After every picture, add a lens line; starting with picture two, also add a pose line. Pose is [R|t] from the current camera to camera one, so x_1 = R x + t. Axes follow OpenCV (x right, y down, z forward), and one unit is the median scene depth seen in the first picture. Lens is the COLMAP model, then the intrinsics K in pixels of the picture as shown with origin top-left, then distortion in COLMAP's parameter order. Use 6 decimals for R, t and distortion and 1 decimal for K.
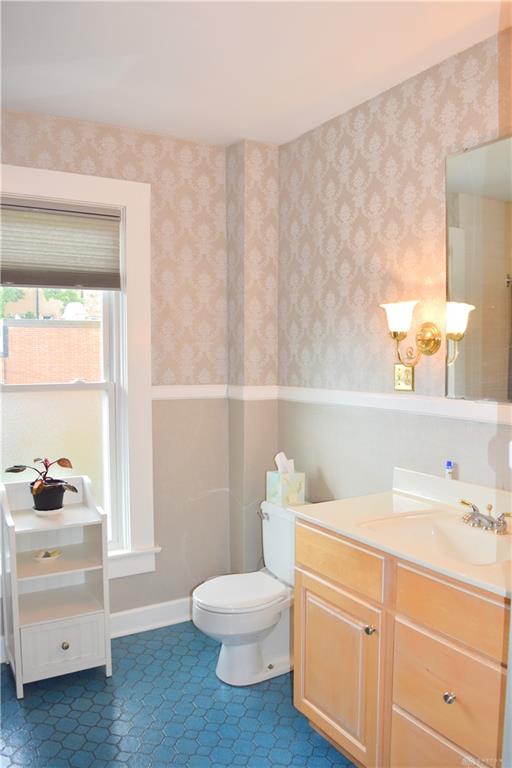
lens RADIAL K [[610.1, 0, 259.4], [0, 610.1, 387.4], [0, 0, 1]] dist [-0.095120, 0.021848]
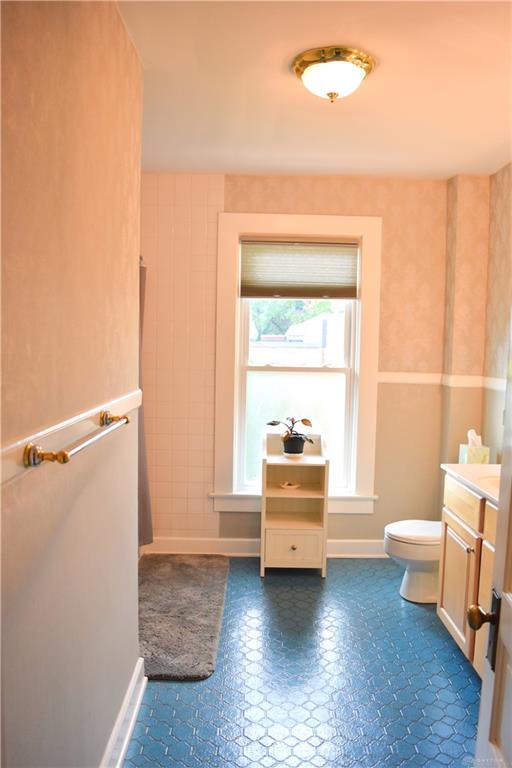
lens RADIAL K [[610.1, 0, 252.9], [0, 610.1, 382.1], [0, 0, 1]] dist [-0.095120, 0.021848]
pose [[0.856742, 0.048957, -0.513417, 0.269941], [-0.047876, 0.998735, 0.015343, 0.013318], [0.513519, 0.011435, 0.858002, -0.266045]]
